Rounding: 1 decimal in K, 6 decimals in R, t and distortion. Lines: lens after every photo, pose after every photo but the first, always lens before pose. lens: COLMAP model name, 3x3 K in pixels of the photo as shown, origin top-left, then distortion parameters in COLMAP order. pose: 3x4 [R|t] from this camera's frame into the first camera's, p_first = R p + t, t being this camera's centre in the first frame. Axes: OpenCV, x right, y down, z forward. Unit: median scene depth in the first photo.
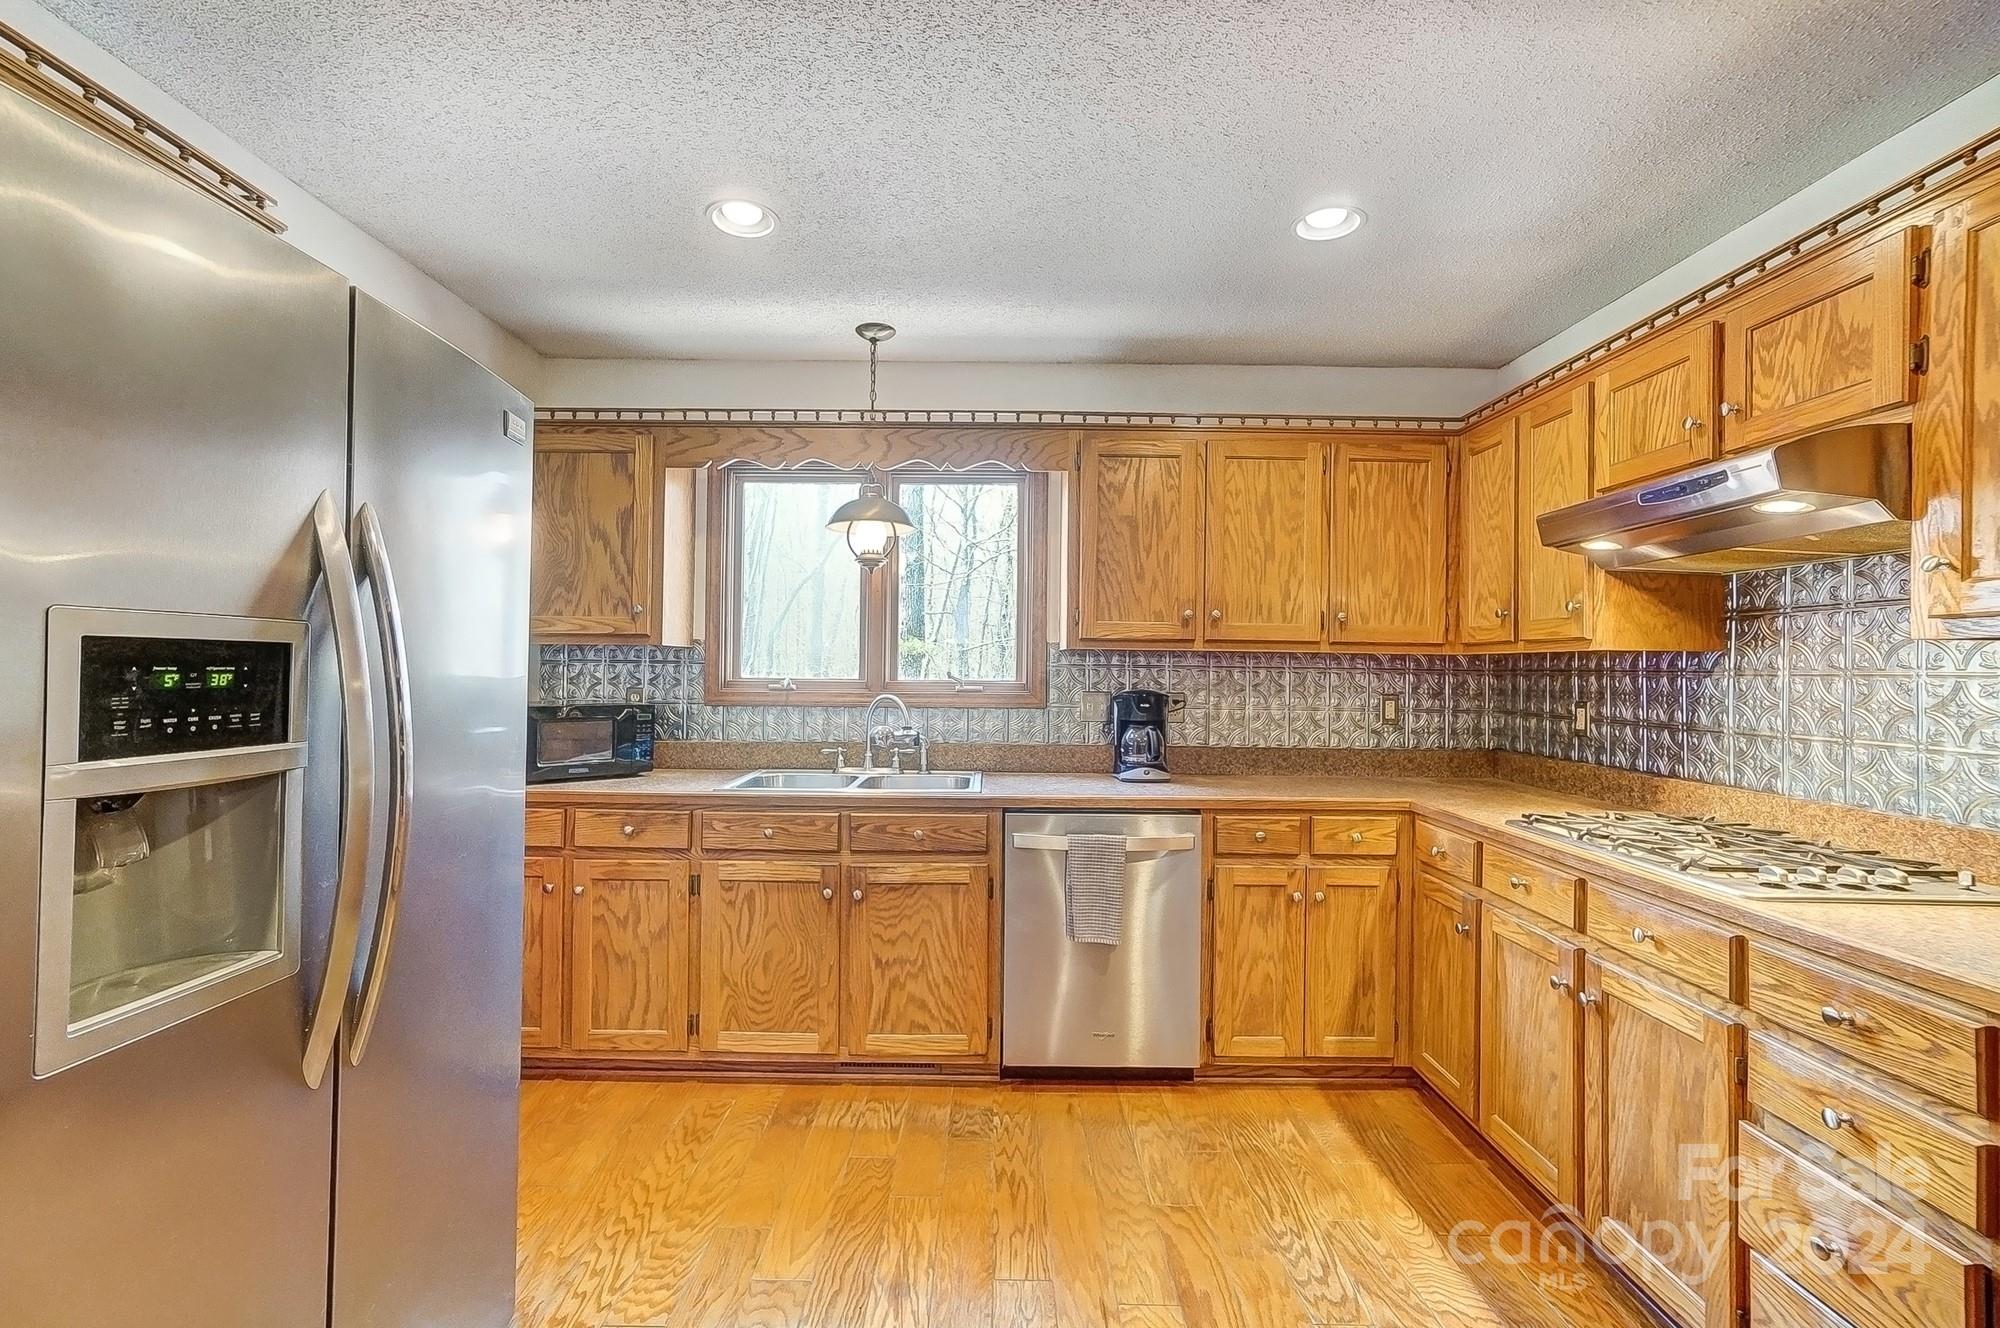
lens RADIAL K [[894.6, 0, 1003.5], [0, 894.6, 656.4], [0, 0, 1]] dist [-0.042223, 0.016460]
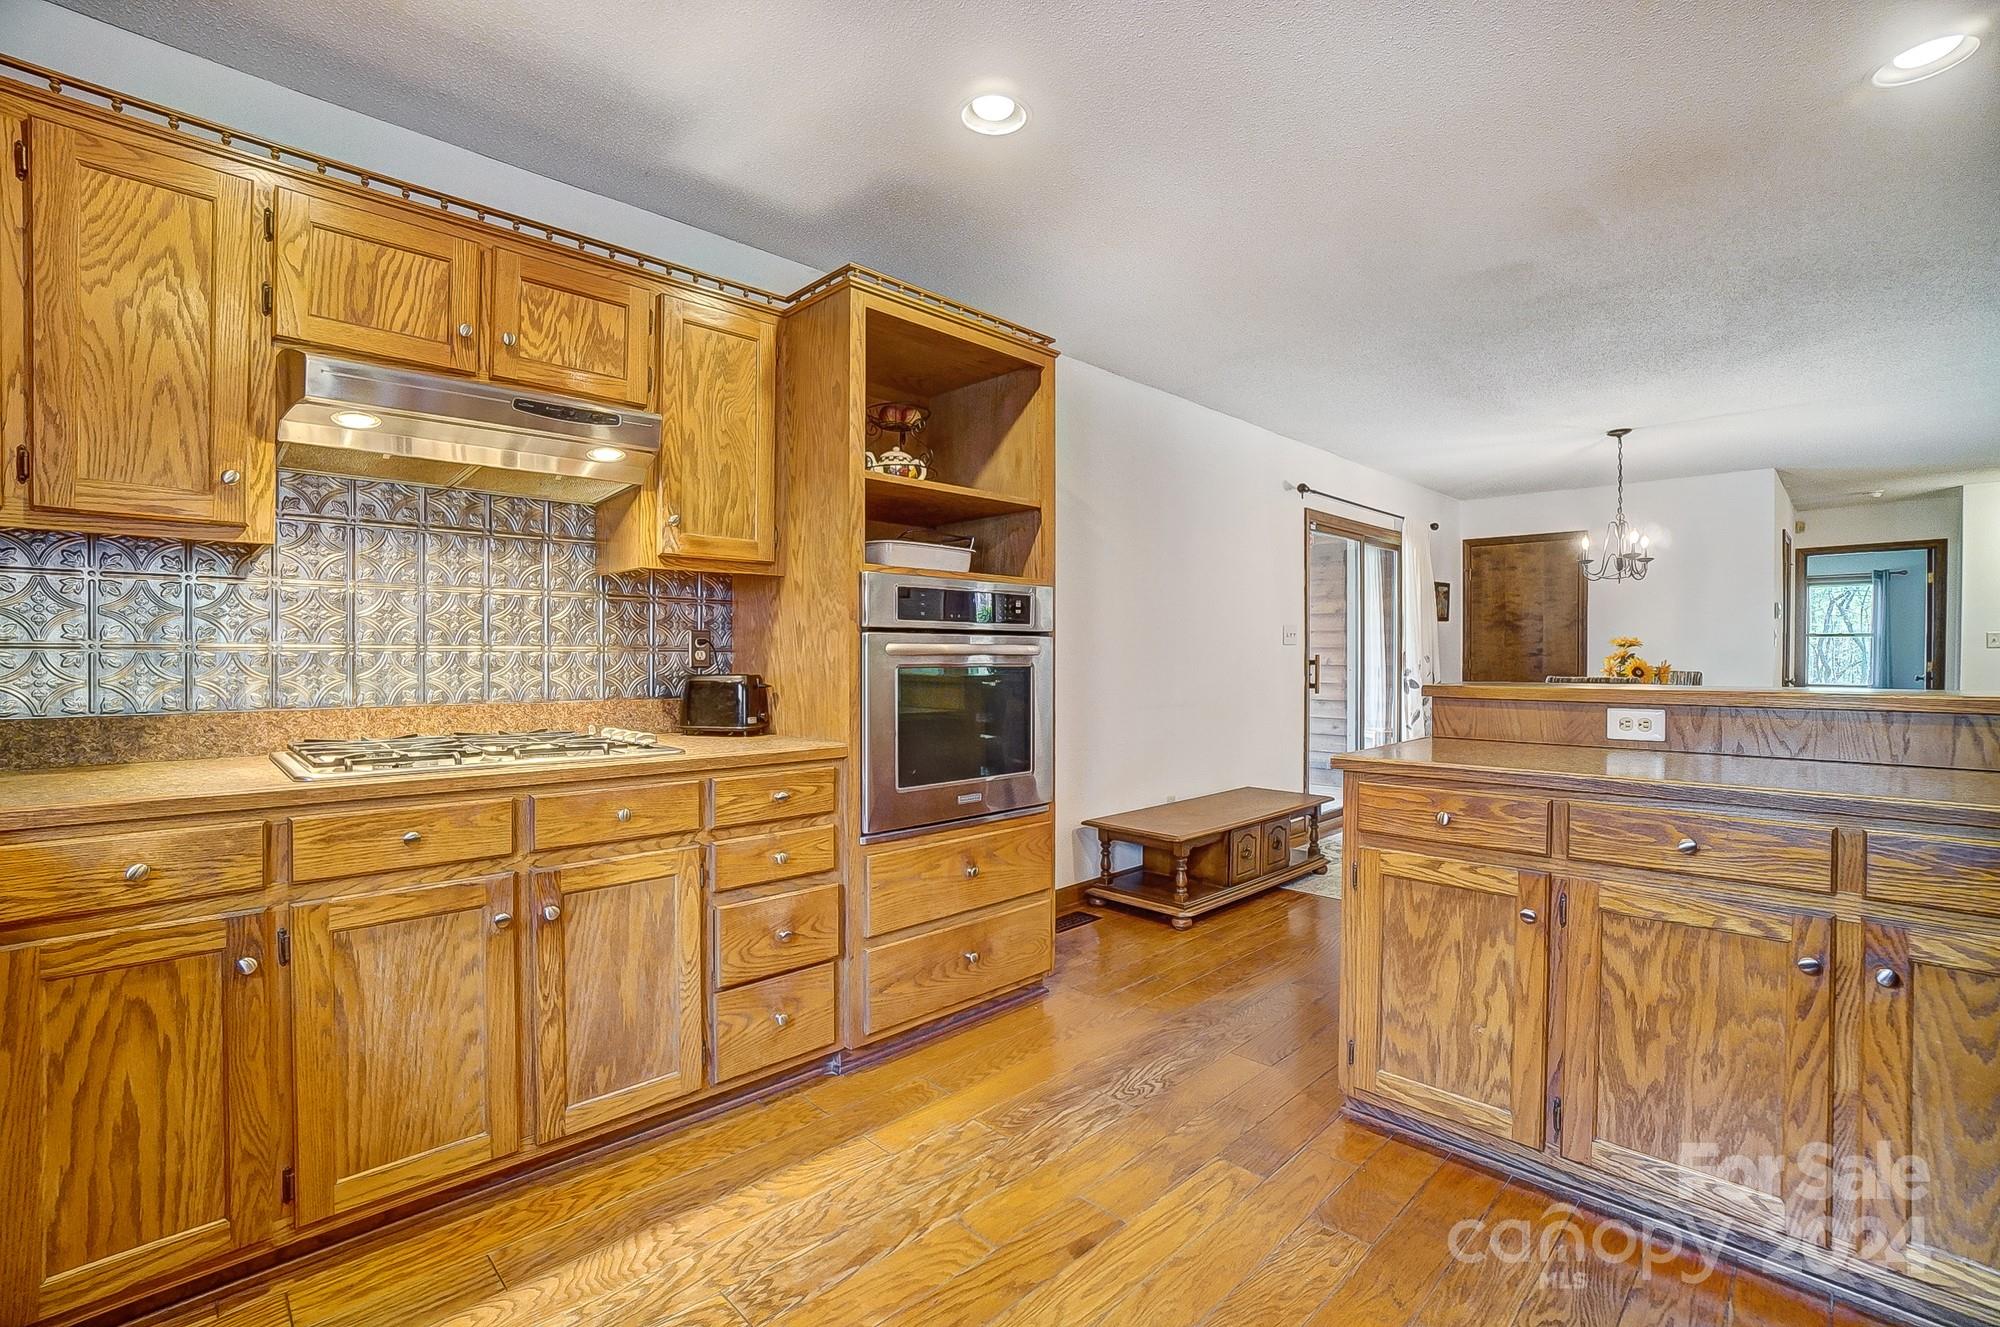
lens RADIAL K [[894.6, 0, 996.7], [0, 894.6, 656.9], [0, 0, 1]] dist [-0.042223, 0.016460]
pose [[-0.697001, -0.002854, 0.717065, -0.259491], [-0.011293, 0.999912, -0.006997, 0.059777], [-0.716982, -0.012974, -0.696971, 0.824424]]
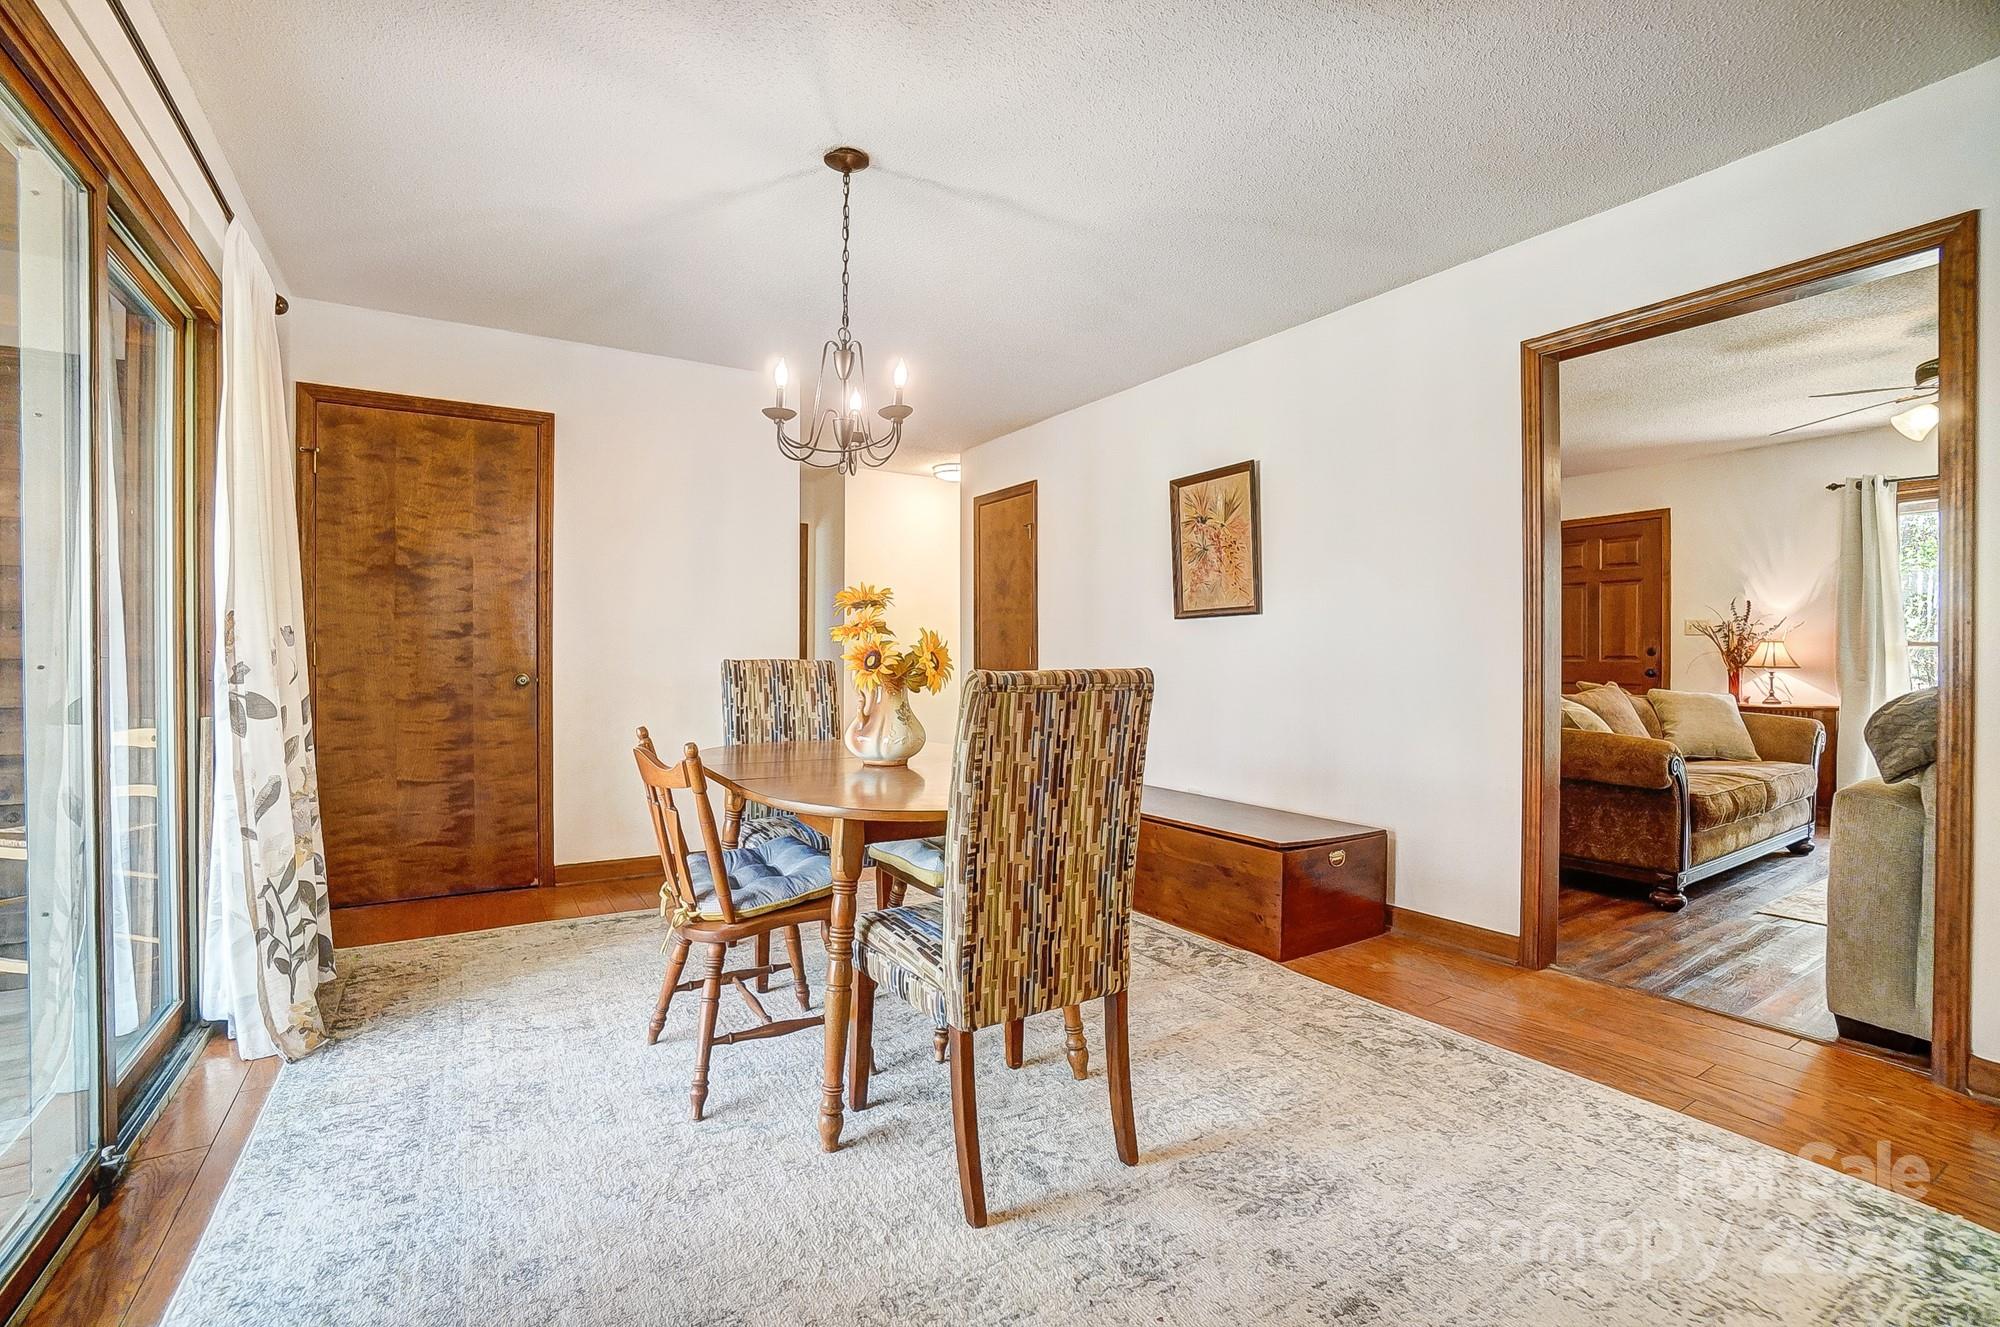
lens RADIAL K [[894.6, 0, 980.4], [0, 894.6, 660.0], [0, 0, 1]] dist [-0.042223, 0.016460]
pose [[-0.858825, -0.002978, -0.512260, 0.441231], [0.002500, 0.999947, -0.010004, 0.069619], [0.512262, -0.009873, -0.858772, -0.448600]]
